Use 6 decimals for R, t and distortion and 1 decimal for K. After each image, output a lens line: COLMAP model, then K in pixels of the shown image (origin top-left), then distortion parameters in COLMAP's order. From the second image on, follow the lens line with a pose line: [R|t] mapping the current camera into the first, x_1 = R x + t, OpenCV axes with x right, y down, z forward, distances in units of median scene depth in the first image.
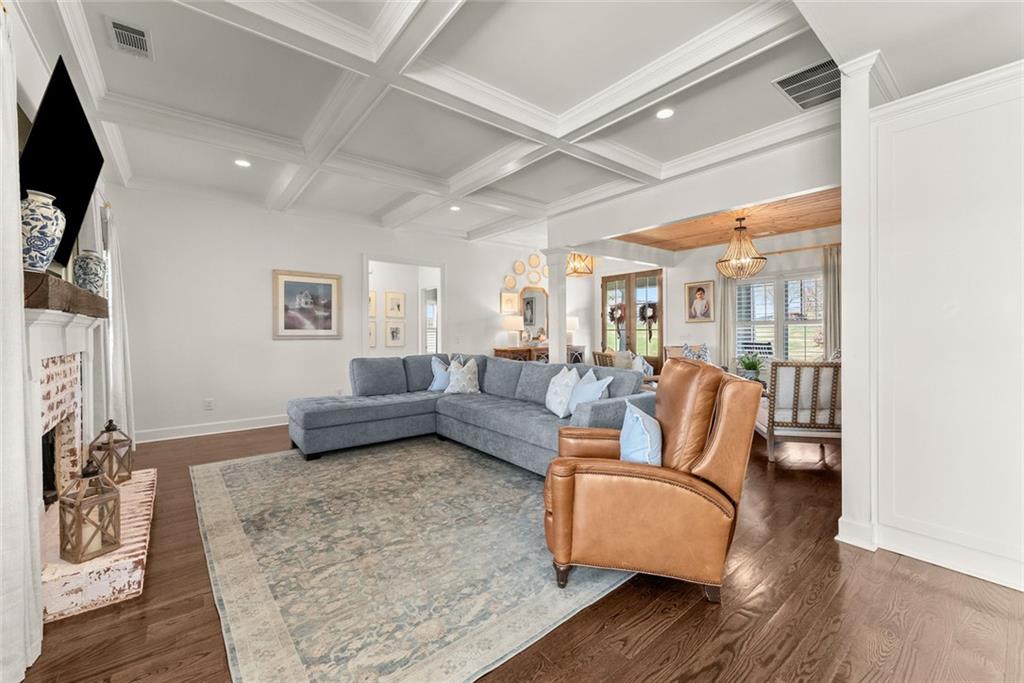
lens RADIAL K [[417.7, 0, 512.6], [0, 417.7, 336.6], [0, 0, 1]] dist [0.002786, -0.000030]
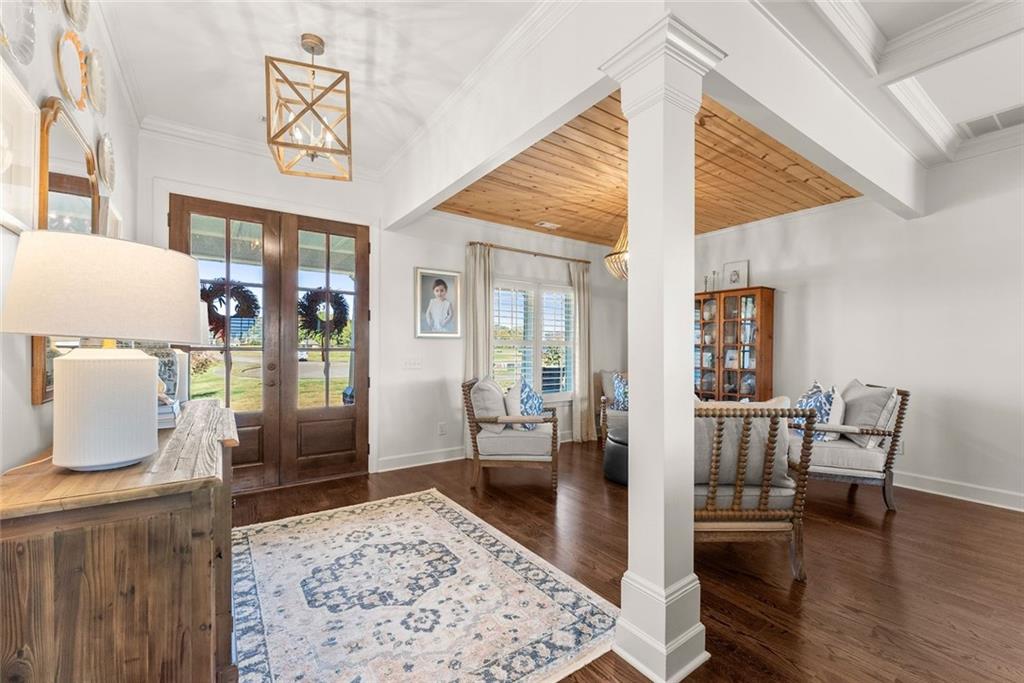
lens RADIAL K [[417.7, 0, 514.5], [0, 417.7, 351.1], [0, 0, 1]] dist [0.002786, -0.000030]
pose [[0.061319, 0.009601, 0.998072, -0.130234], [0.009377, 0.999904, -0.010195, -0.008326], [-0.998074, 0.009984, 0.061223, 0.833700]]
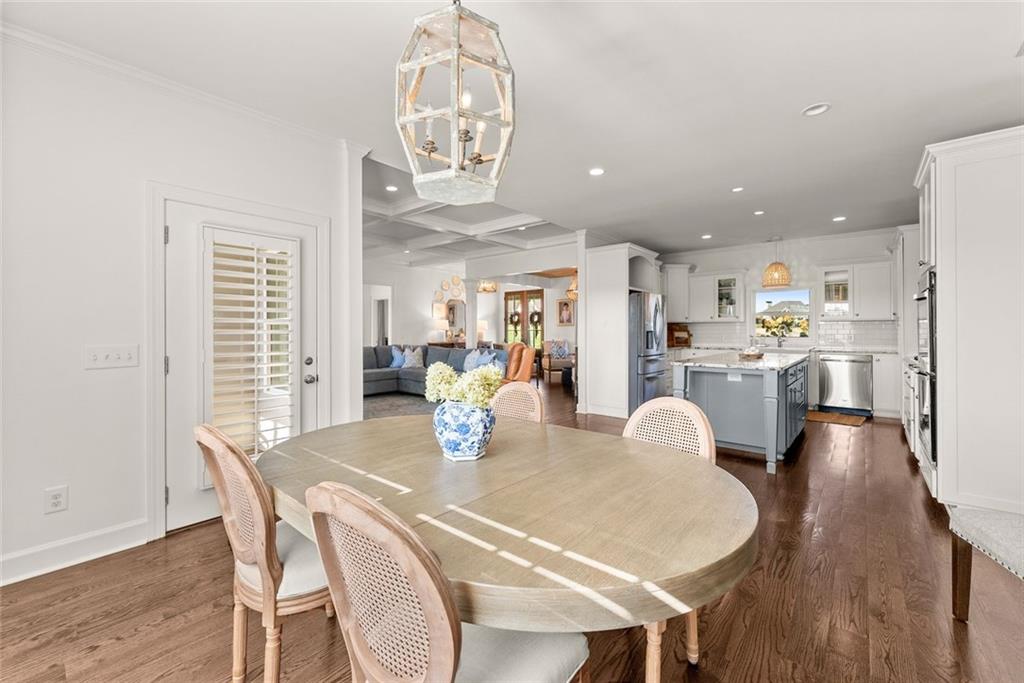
lens RADIAL K [[417.7, 0, 510.6], [0, 417.7, 333.6], [0, 0, 1]] dist [0.002786, -0.000030]
pose [[0.982006, 0.006945, 0.188724, -0.034594], [-0.006017, 0.999967, -0.005489, 0.004173], [-0.188756, 0.004255, 0.982015, -0.443749]]
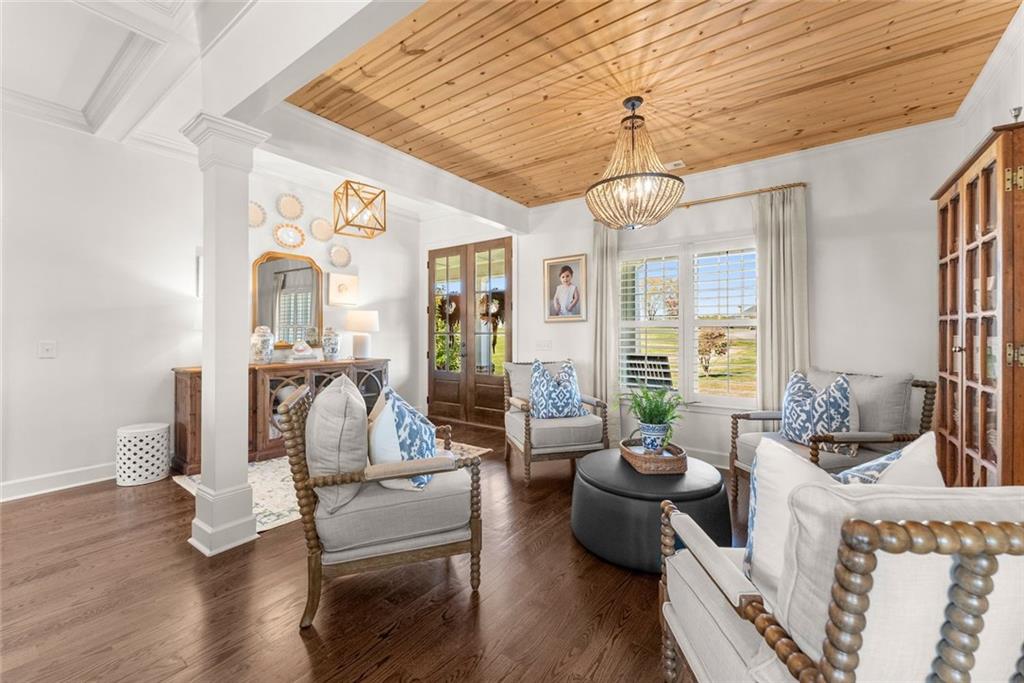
lens RADIAL K [[417.7, 0, 514.2], [0, 417.7, 336.0], [0, 0, 1]] dist [0.002786, -0.000030]
pose [[0.965865, 0.010467, 0.258834, 0.209998], [-0.007984, 0.999911, -0.010642, -0.006435], [-0.258922, 0.008212, 0.965863, 0.412640]]
